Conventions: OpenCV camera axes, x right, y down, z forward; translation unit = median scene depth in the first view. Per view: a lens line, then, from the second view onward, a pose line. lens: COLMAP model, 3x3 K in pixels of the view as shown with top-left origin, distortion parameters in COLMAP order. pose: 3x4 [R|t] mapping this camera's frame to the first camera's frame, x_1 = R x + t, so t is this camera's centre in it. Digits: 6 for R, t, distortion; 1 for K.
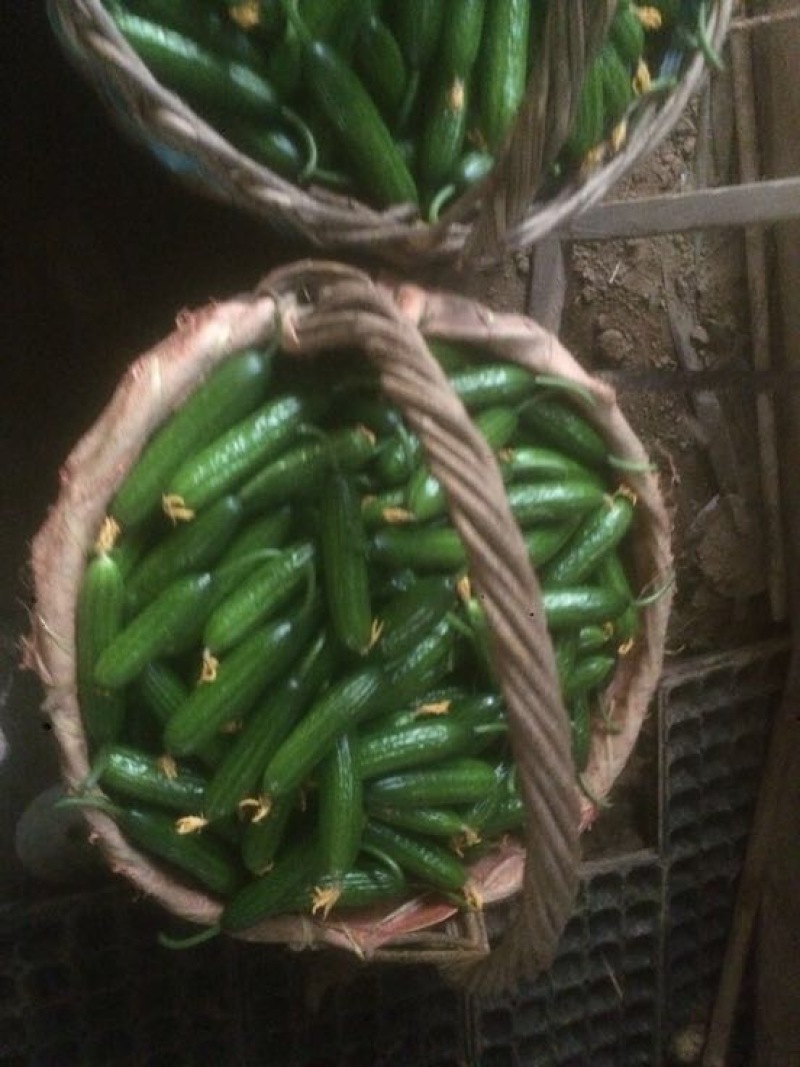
lens RADIAL K [[901.2, 0, 400.0], [0, 901.2, 533.5], [0, 0, 1]] dist [0.126358, -0.188209]
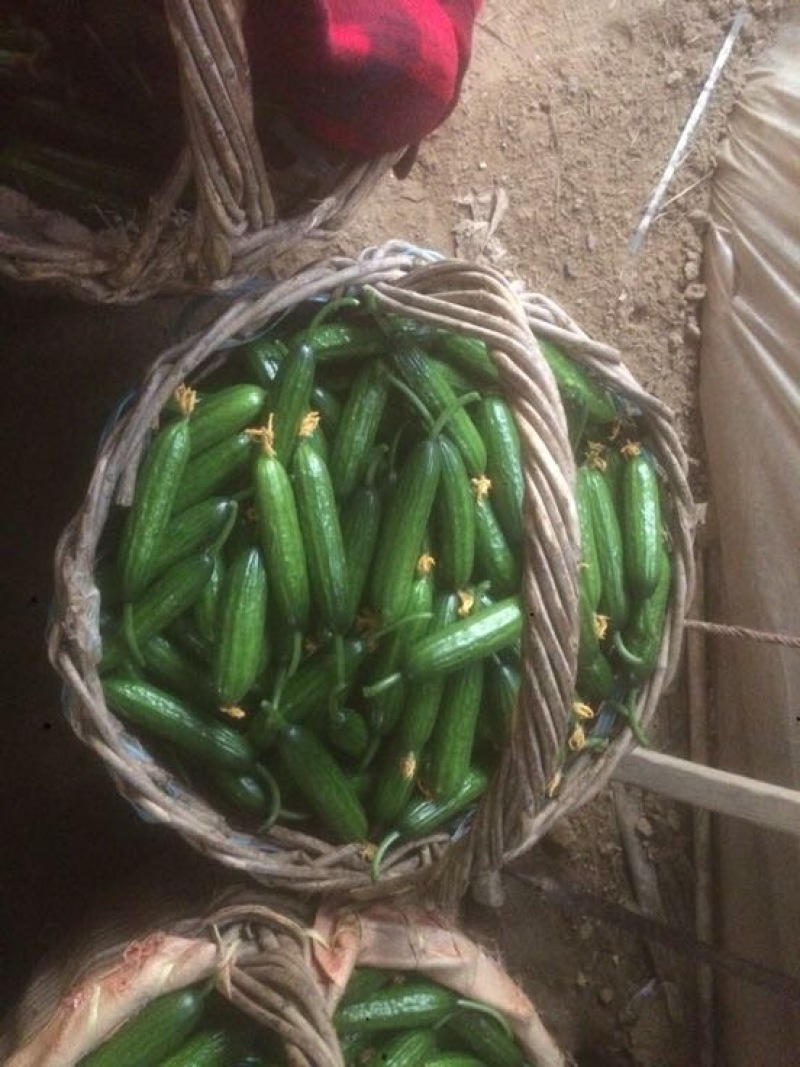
lens RADIAL K [[901.2, 0, 400.0], [0, 901.2, 533.5], [0, 0, 1]] dist [0.126358, -0.188209]
pose [[0.991089, 0.132971, -0.007838, 0.019603], [-0.131987, 0.972420, -0.192299, -0.502853], [-0.017949, 0.191620, 0.981305, -0.156764]]
